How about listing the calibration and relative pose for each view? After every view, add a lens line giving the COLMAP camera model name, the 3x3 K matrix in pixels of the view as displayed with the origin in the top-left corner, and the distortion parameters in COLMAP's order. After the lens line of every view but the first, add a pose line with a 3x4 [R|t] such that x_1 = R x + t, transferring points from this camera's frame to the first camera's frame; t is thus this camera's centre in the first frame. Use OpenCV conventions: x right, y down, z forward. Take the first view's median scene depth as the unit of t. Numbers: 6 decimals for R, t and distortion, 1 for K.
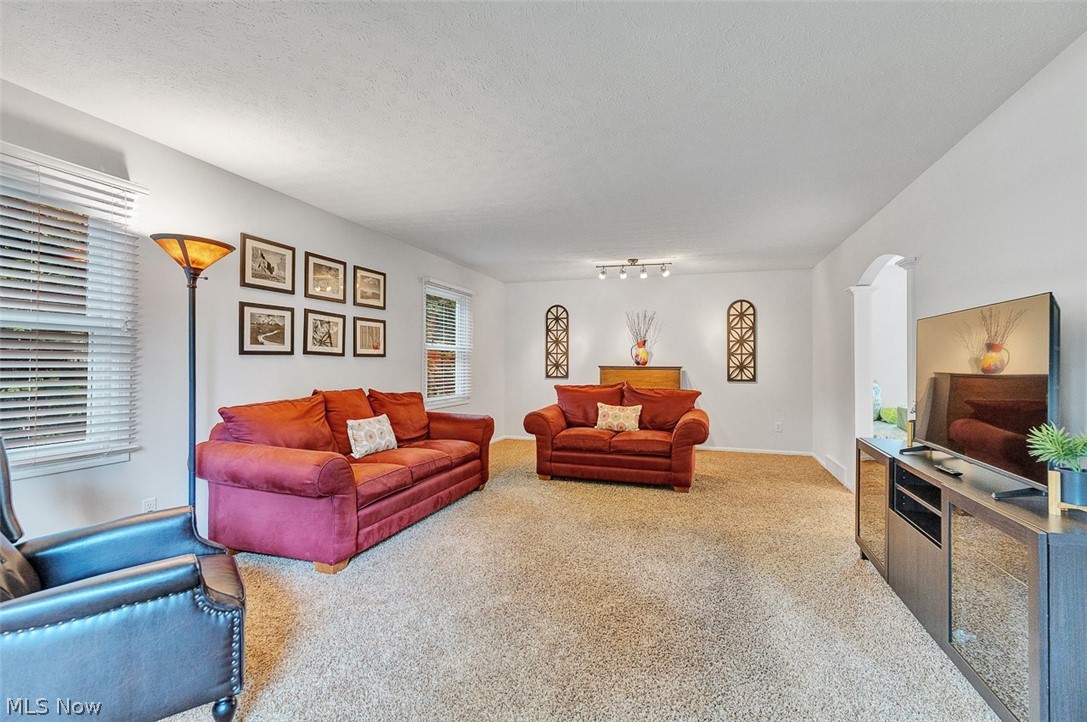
lens RADIAL K [[491.5, 0, 533.0], [0, 491.5, 360.1], [0, 0, 1]] dist [0.008853, -0.000067]
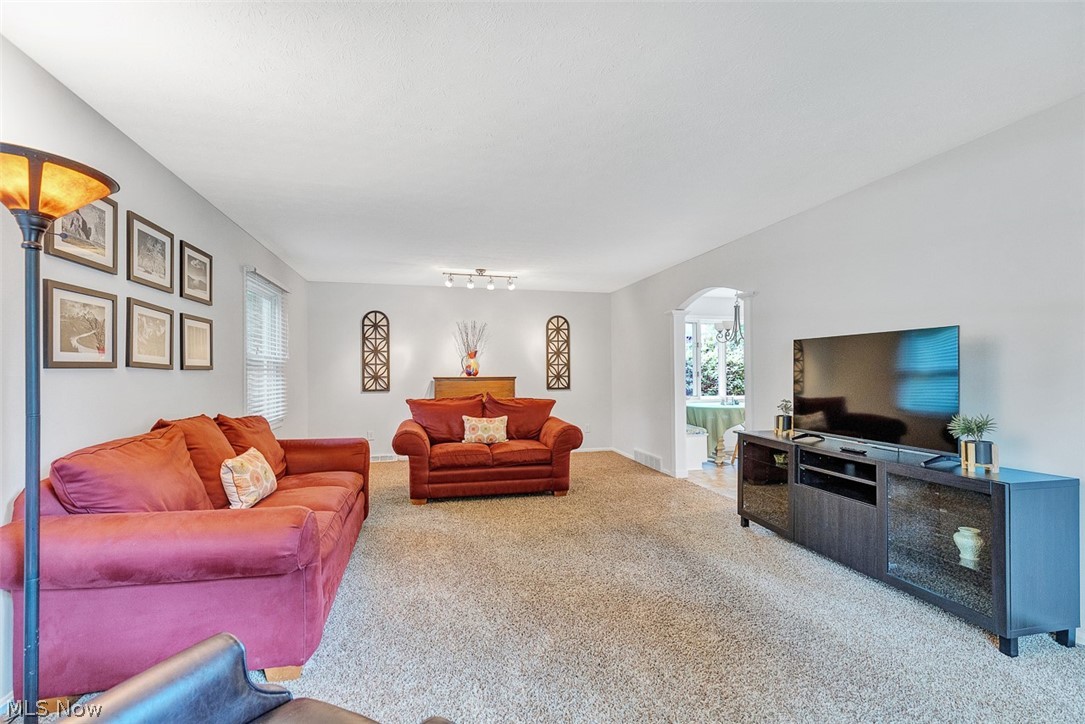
lens RADIAL K [[490.6, 0, 521.6], [0, 490.6, 370.5], [0, 0, 1]] dist [0.008853, -0.000067]
pose [[0.854599, -0.007958, 0.519228, -0.315597], [0.007631, 0.999967, 0.002767, -0.004320], [-0.519233, 0.001597, 0.854631, 0.144770]]
